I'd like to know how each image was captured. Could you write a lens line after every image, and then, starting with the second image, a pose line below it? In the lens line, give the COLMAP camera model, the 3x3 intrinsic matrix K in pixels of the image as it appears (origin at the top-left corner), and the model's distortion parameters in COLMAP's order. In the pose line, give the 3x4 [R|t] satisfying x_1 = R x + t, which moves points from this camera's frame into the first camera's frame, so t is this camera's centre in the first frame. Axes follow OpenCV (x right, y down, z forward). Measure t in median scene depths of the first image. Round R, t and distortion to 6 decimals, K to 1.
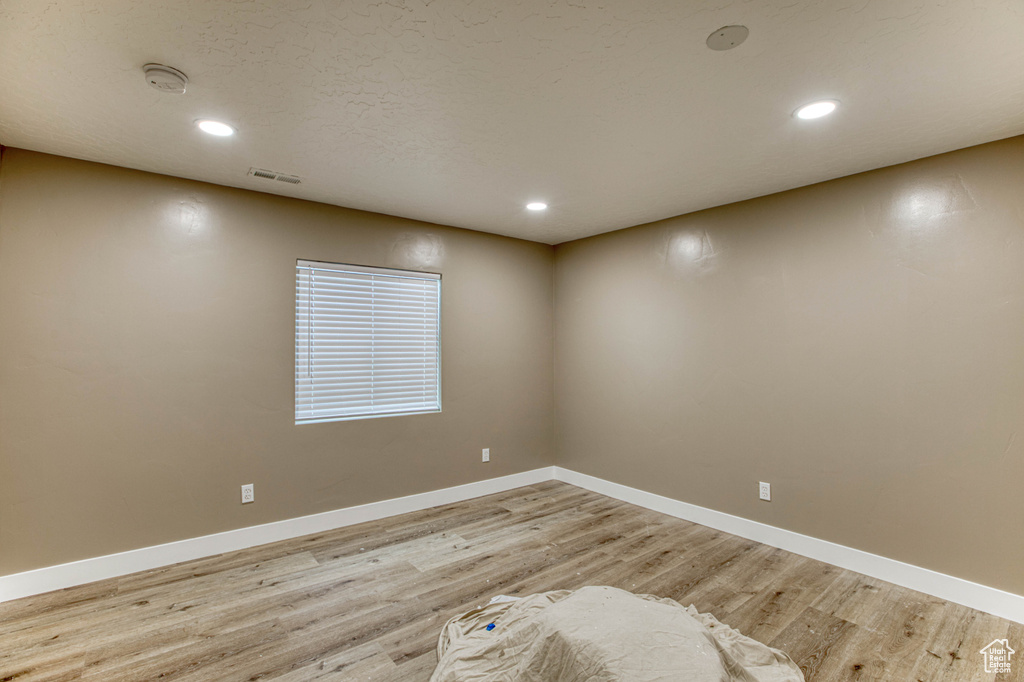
lens RADIAL K [[464.1, 0, 506.5], [0, 464.1, 340.0], [0, 0, 1]] dist [-0.042639, 0.006865]
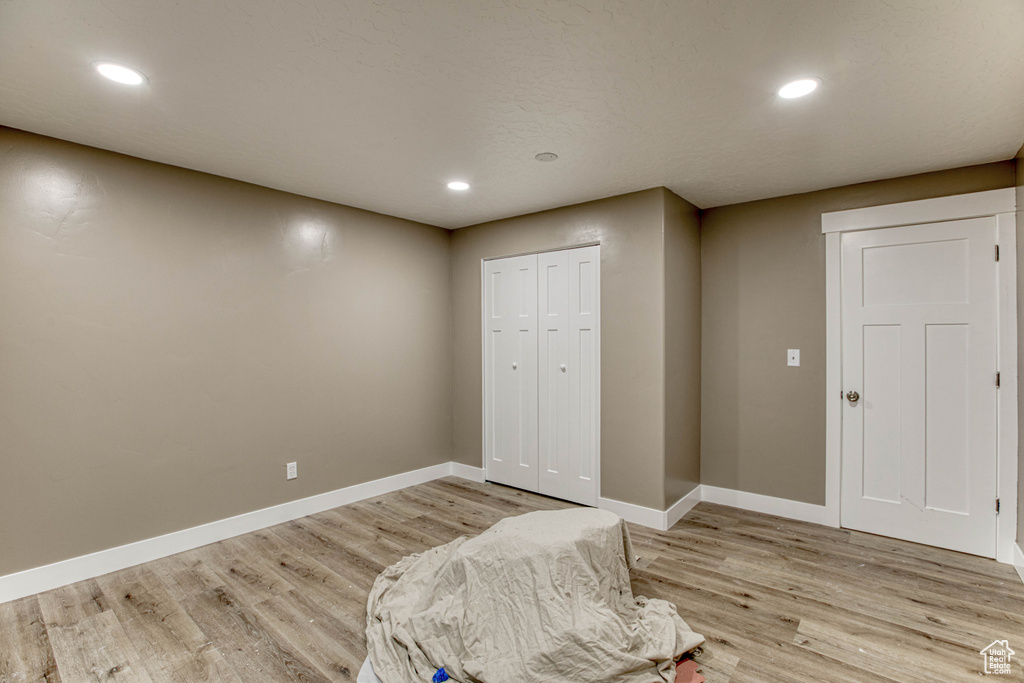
lens RADIAL K [[464.1, 0, 509.3], [0, 464.1, 340.5], [0, 0, 1]] dist [-0.042639, 0.006865]
pose [[-0.185683, -0.007451, 0.982581, -0.608193], [-0.012247, 0.999911, 0.005268, 0.016167], [-0.982533, -0.011056, -0.185758, 0.740072]]
